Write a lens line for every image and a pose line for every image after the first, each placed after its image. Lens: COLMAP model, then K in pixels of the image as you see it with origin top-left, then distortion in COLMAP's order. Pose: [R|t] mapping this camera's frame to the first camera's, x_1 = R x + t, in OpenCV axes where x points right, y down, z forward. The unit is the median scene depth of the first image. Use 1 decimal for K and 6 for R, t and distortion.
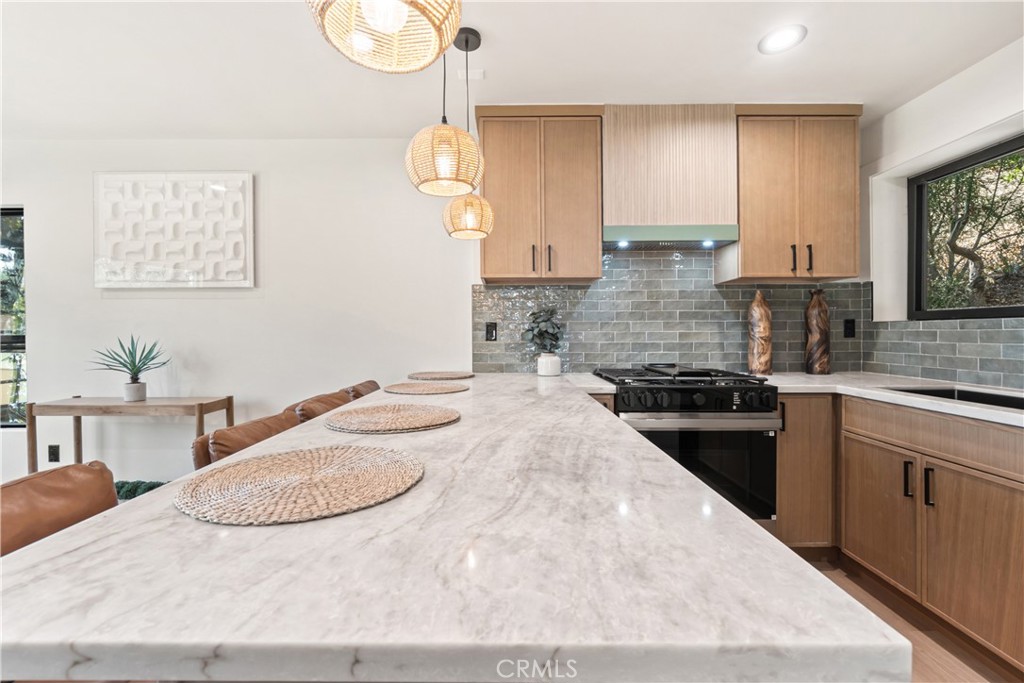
lens RADIAL K [[442.8, 0, 524.9], [0, 442.8, 334.2], [0, 0, 1]] dist [0.003736, 0.000248]
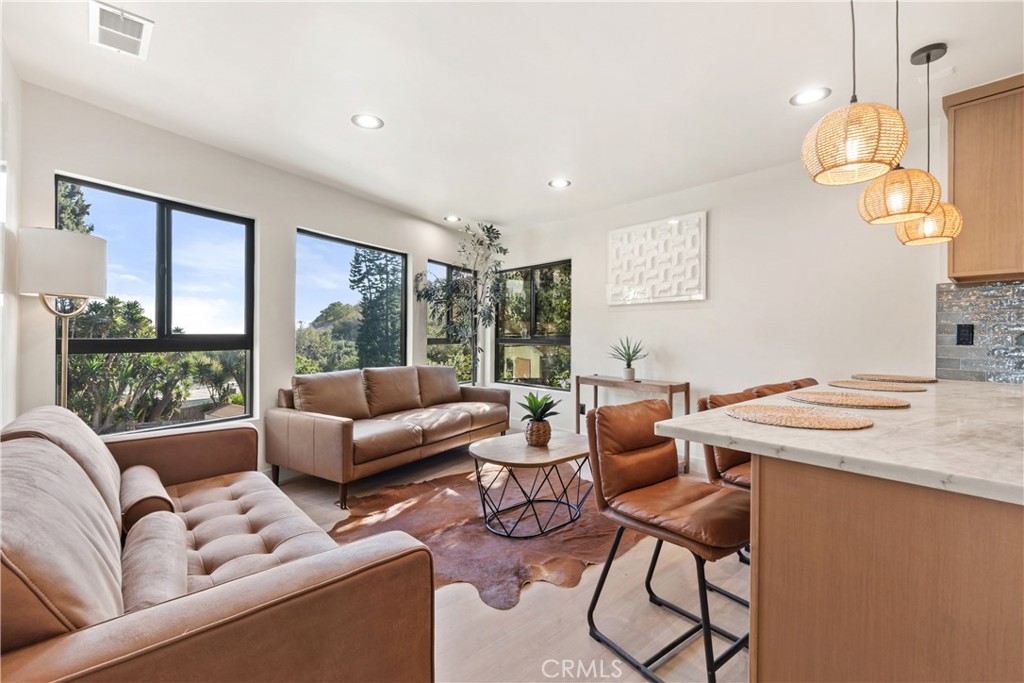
lens RADIAL K [[443.3, 0, 514.3], [0, 443.3, 337.8], [0, 0, 1]] dist [-0.001109, 0.000243]
pose [[0.623378, 0.012570, -0.781820, 0.060148], [-0.010739, 0.999914, 0.007514, 0.002919], [0.781847, 0.003712, 0.623459, -0.290481]]
